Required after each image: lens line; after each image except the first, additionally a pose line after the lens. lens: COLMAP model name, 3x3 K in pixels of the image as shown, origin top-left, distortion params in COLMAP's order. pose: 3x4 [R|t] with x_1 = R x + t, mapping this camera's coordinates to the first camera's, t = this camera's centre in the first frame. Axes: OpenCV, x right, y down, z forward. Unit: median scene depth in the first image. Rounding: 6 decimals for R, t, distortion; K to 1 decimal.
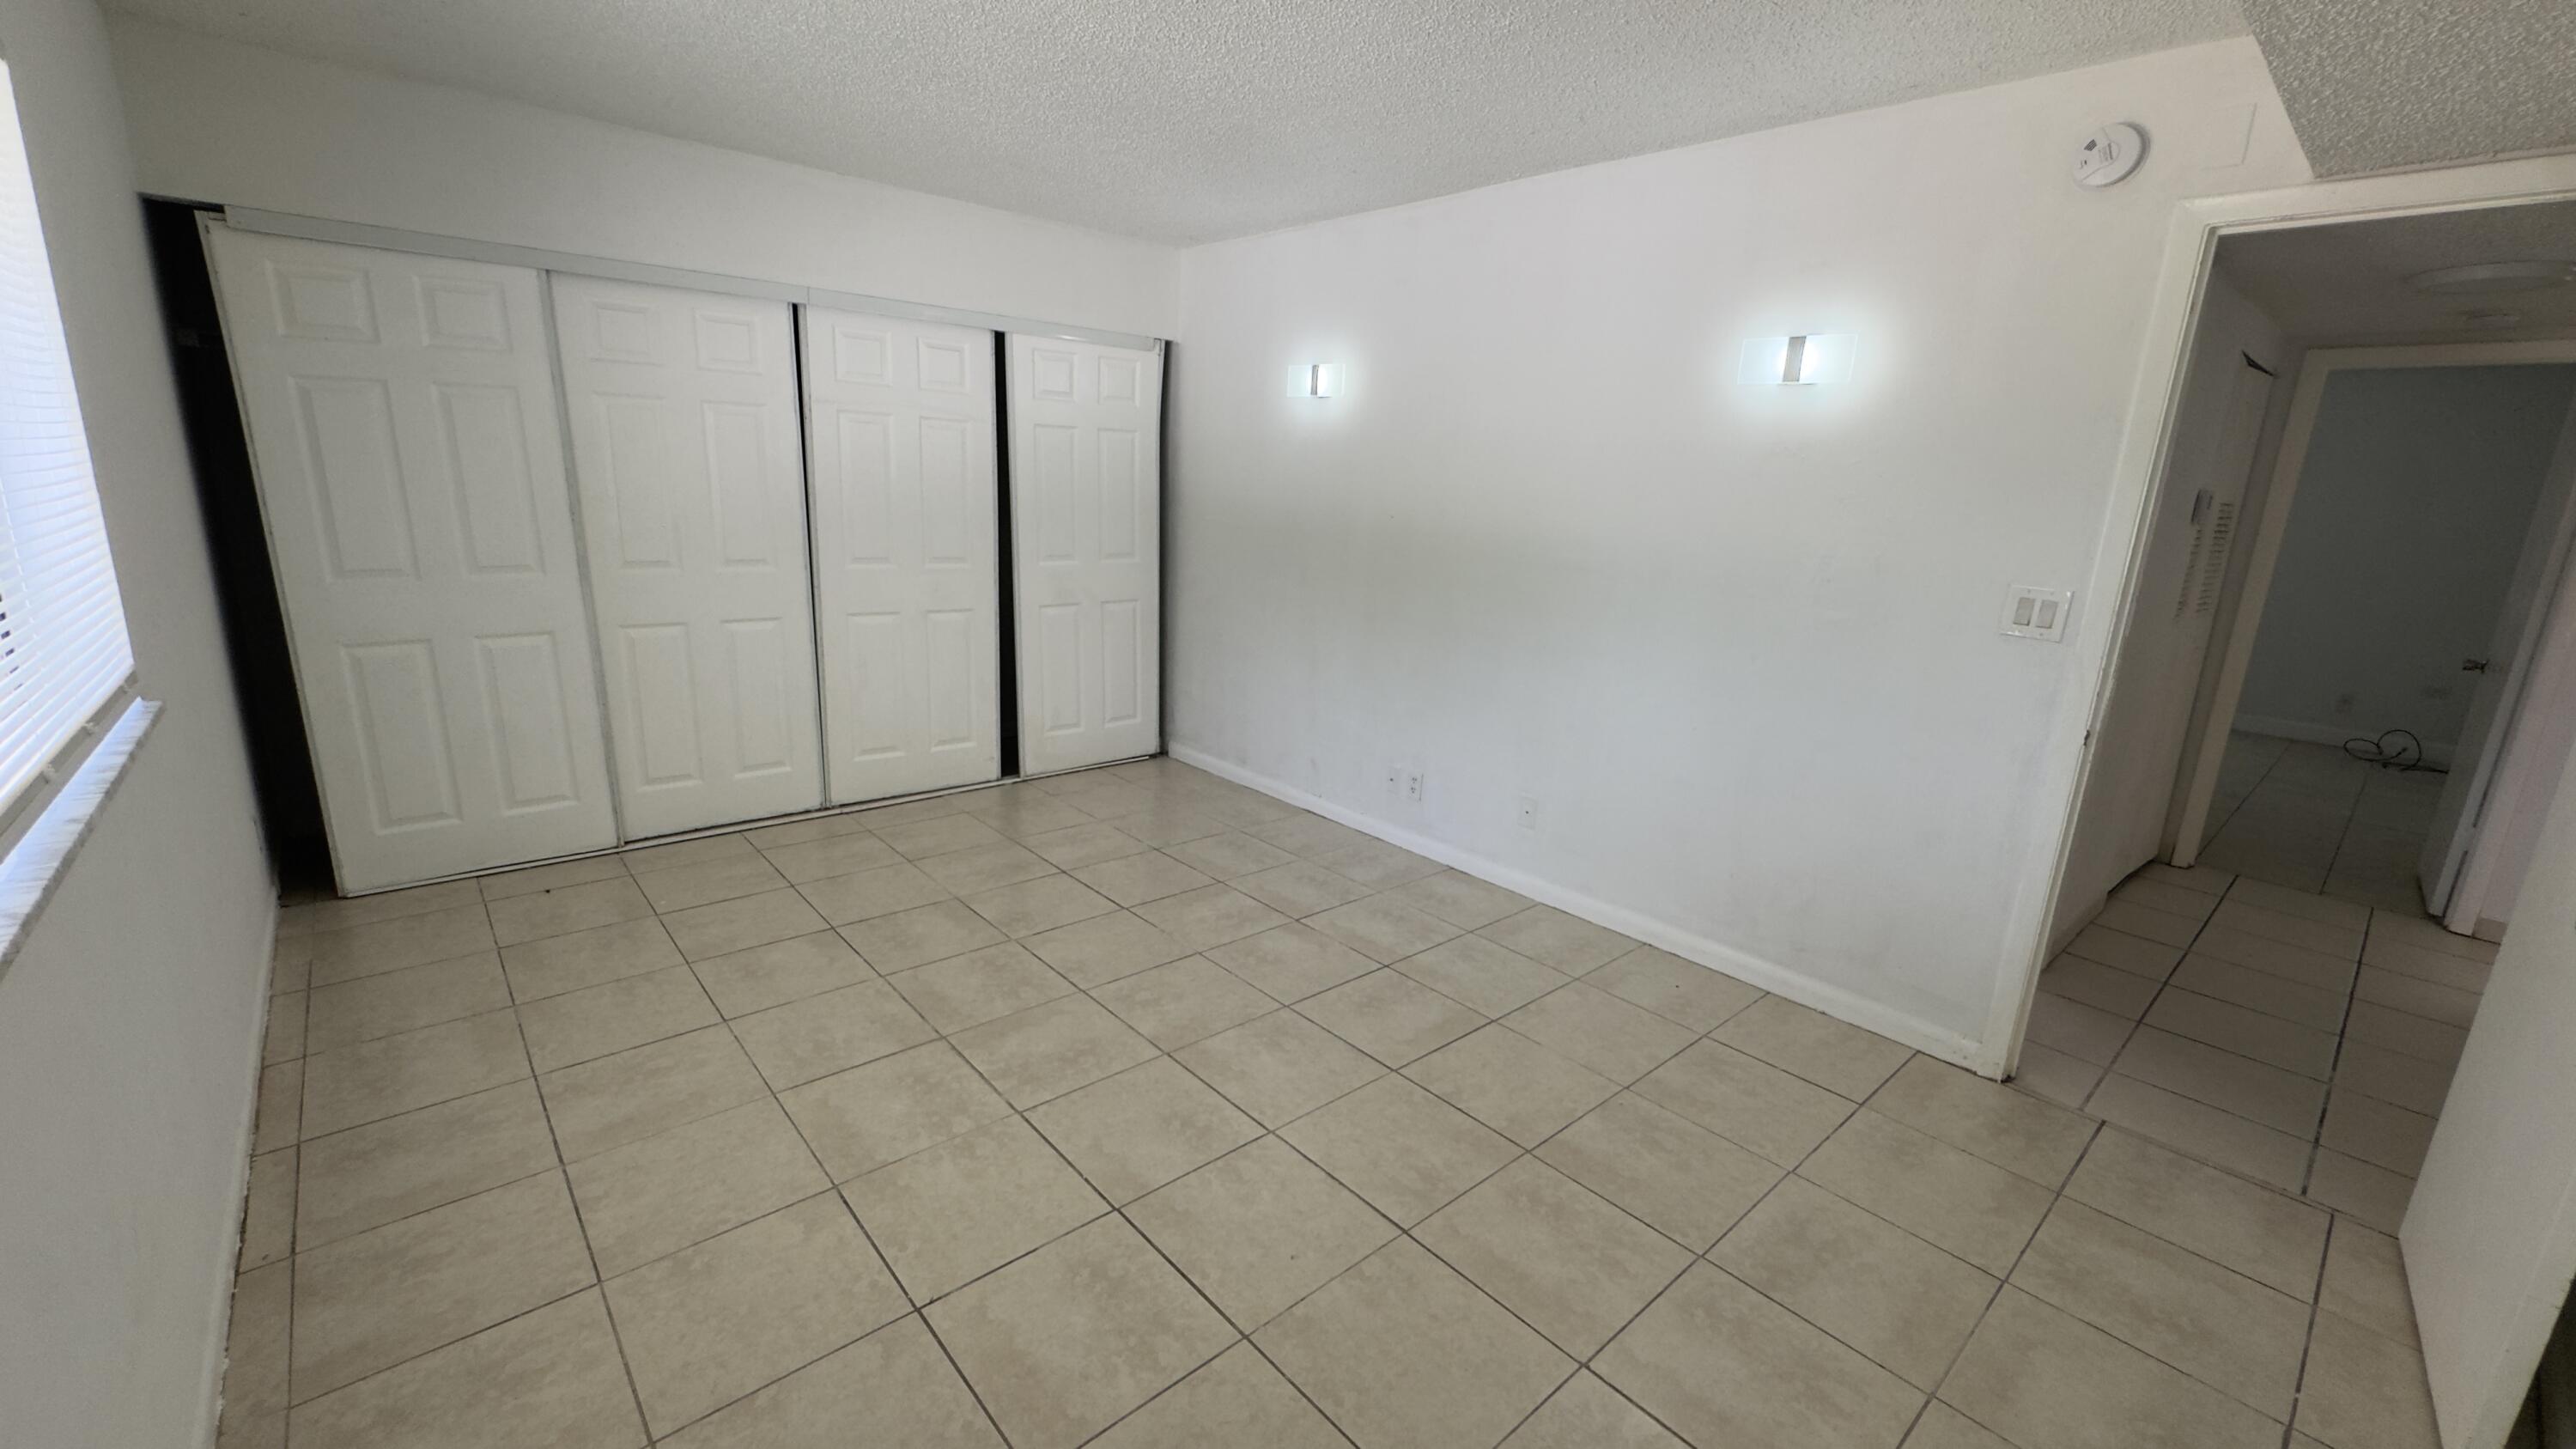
lens RADIAL K [[1032.2, 0, 1288.0], [0, 1032.2, 724.5], [0, 0, 1]] dist [-0.006029, 0.000668]
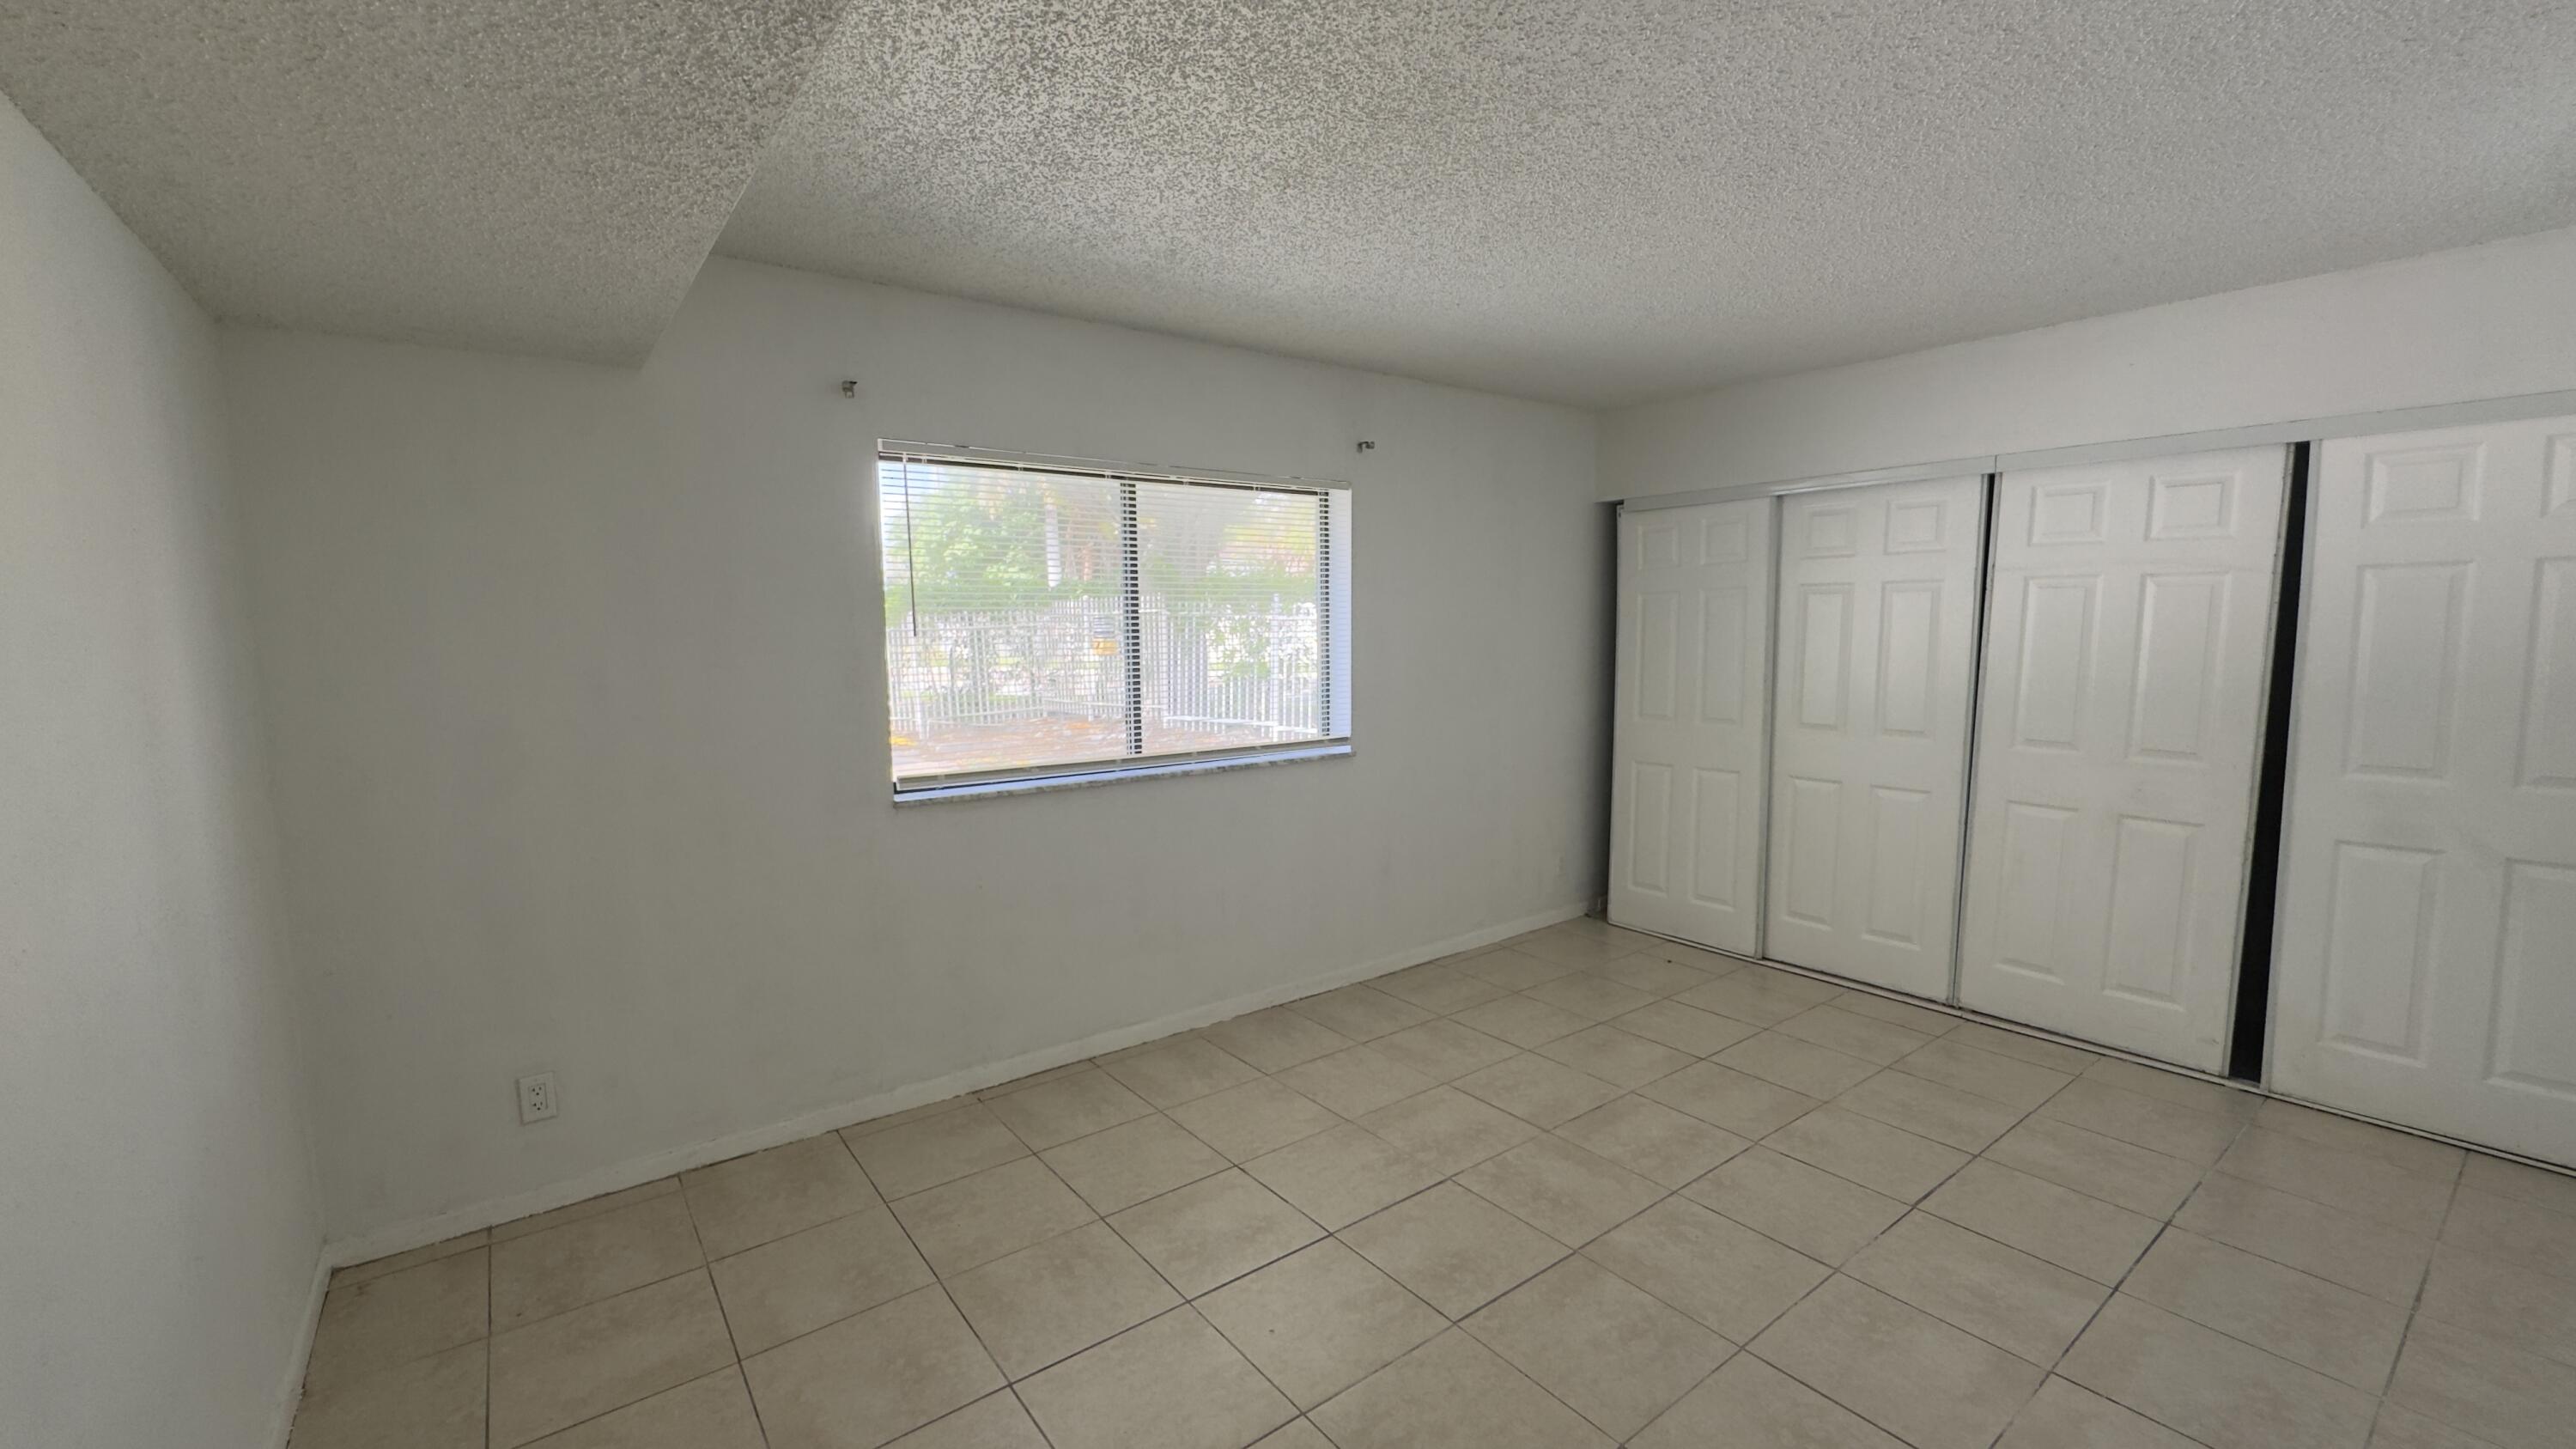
lens RADIAL K [[1032.2, 0, 1288.0], [0, 1032.2, 724.5], [0, 0, 1]] dist [-0.006029, 0.000668]
pose [[-0.073867, 0.051236, -0.995951, 0.554846], [-0.231329, 0.970560, 0.067087, -0.096965], [0.970067, 0.235348, -0.059840, 0.489019]]
